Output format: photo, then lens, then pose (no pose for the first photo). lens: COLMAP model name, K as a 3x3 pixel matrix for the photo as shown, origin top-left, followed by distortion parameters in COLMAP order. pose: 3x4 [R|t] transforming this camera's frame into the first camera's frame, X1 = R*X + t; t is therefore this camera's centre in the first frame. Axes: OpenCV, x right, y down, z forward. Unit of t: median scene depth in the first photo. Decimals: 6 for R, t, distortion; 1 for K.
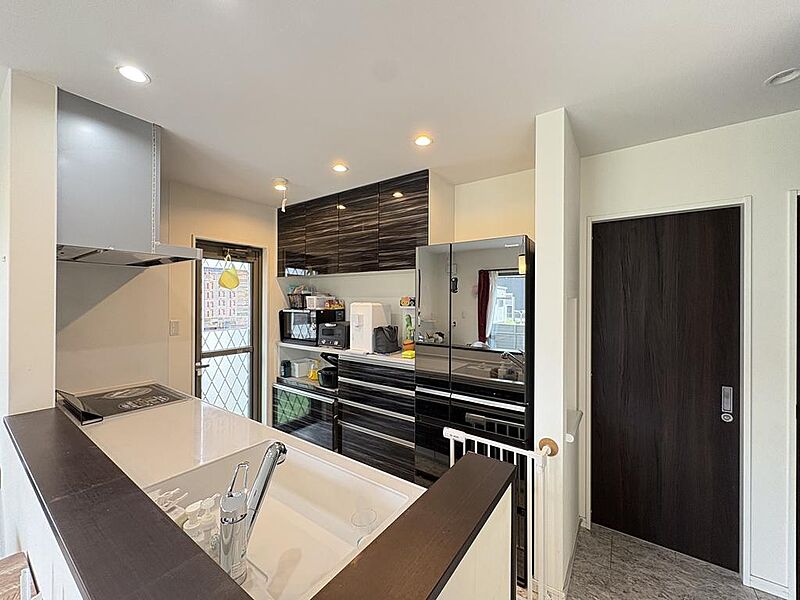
lens RADIAL K [[320.4, 0, 398.7], [0, 320.4, 299.5], [0, 0, 1]] dist [-0.002360, -0.000353]
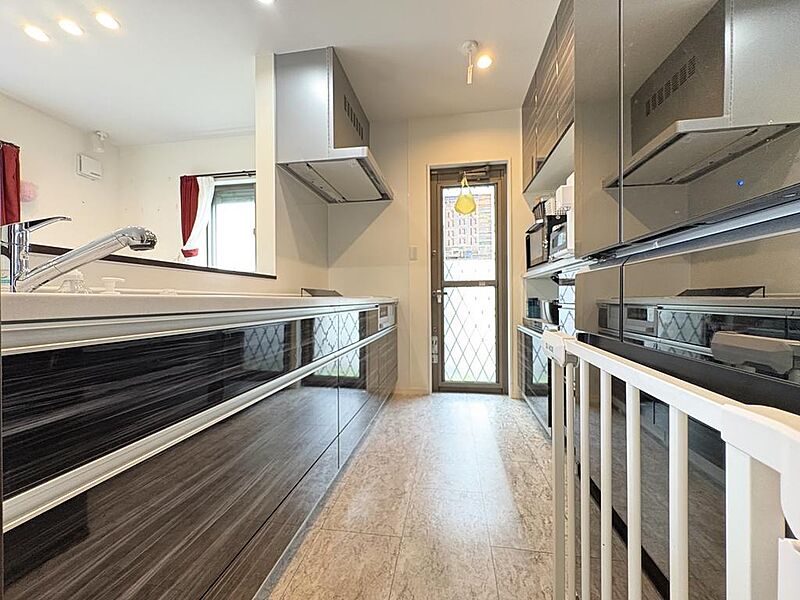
lens RADIAL K [[320.4, 0, 398.7], [0, 320.4, 299.5], [0, 0, 1]] dist [-0.002360, -0.000353]
pose [[0.437264, -0.005031, -0.899319, 0.218319], [0.010196, 0.999948, -0.000637, 0.207251], [0.899275, -0.008891, 0.437293, 0.397349]]
